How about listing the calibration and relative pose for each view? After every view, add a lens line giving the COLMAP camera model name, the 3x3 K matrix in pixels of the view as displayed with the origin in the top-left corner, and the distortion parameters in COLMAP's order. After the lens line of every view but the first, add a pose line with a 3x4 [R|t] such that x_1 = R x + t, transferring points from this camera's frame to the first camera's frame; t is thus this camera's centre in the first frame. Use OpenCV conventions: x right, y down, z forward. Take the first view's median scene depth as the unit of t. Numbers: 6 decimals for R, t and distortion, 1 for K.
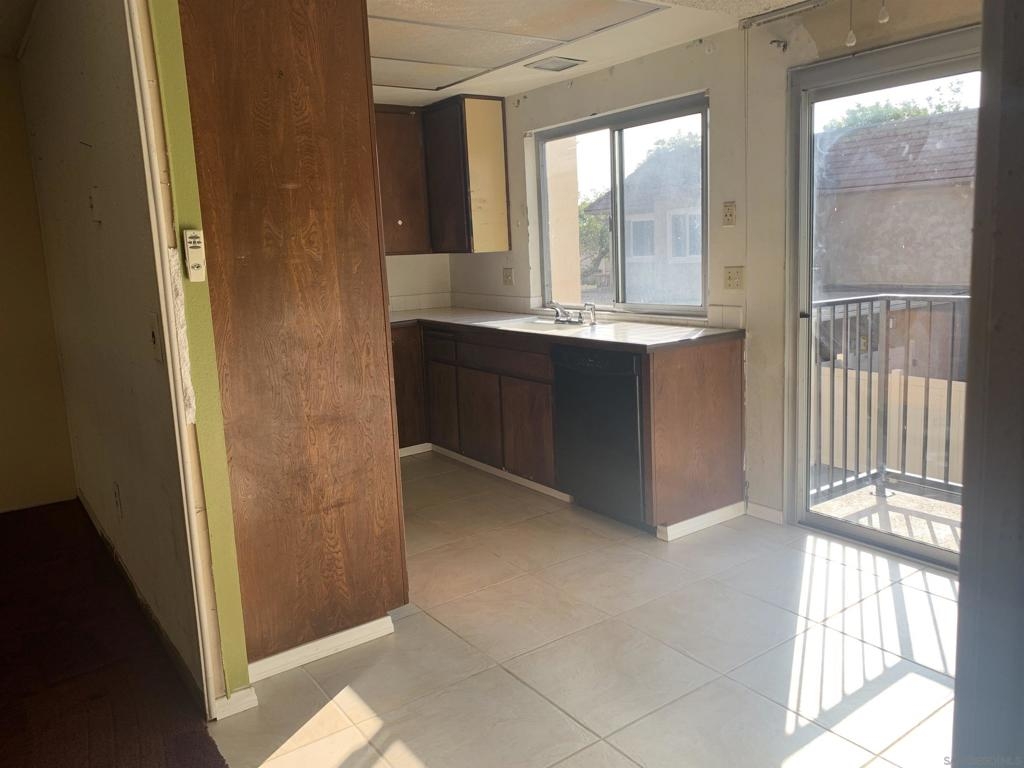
lens RADIAL K [[785.1, 0, 515.3], [0, 785.1, 375.6], [0, 0, 1]] dist [0.003809, 0.001382]
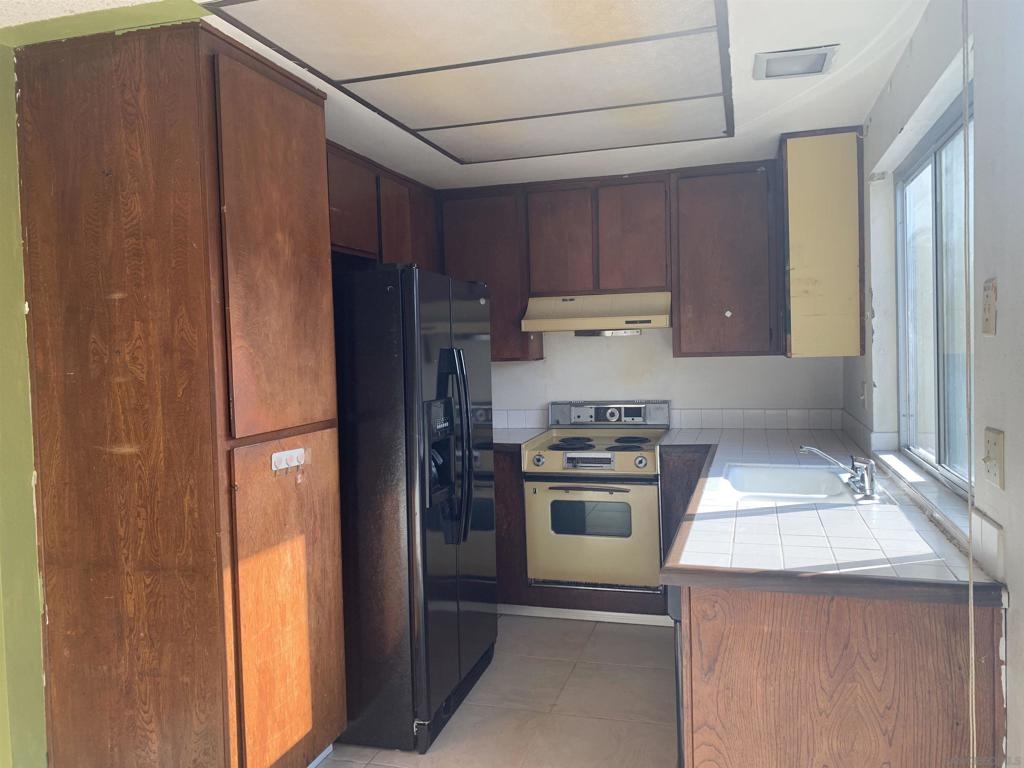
lens RADIAL K [[785.1, 0, 515.3], [0, 785.1, 375.6], [0, 0, 1]] dist [0.003809, 0.001382]
pose [[0.615749, 0.054923, -0.786026, 0.673632], [-0.129199, 0.991104, -0.031958, -0.176888], [0.777277, 0.121232, 0.617367, 0.790889]]
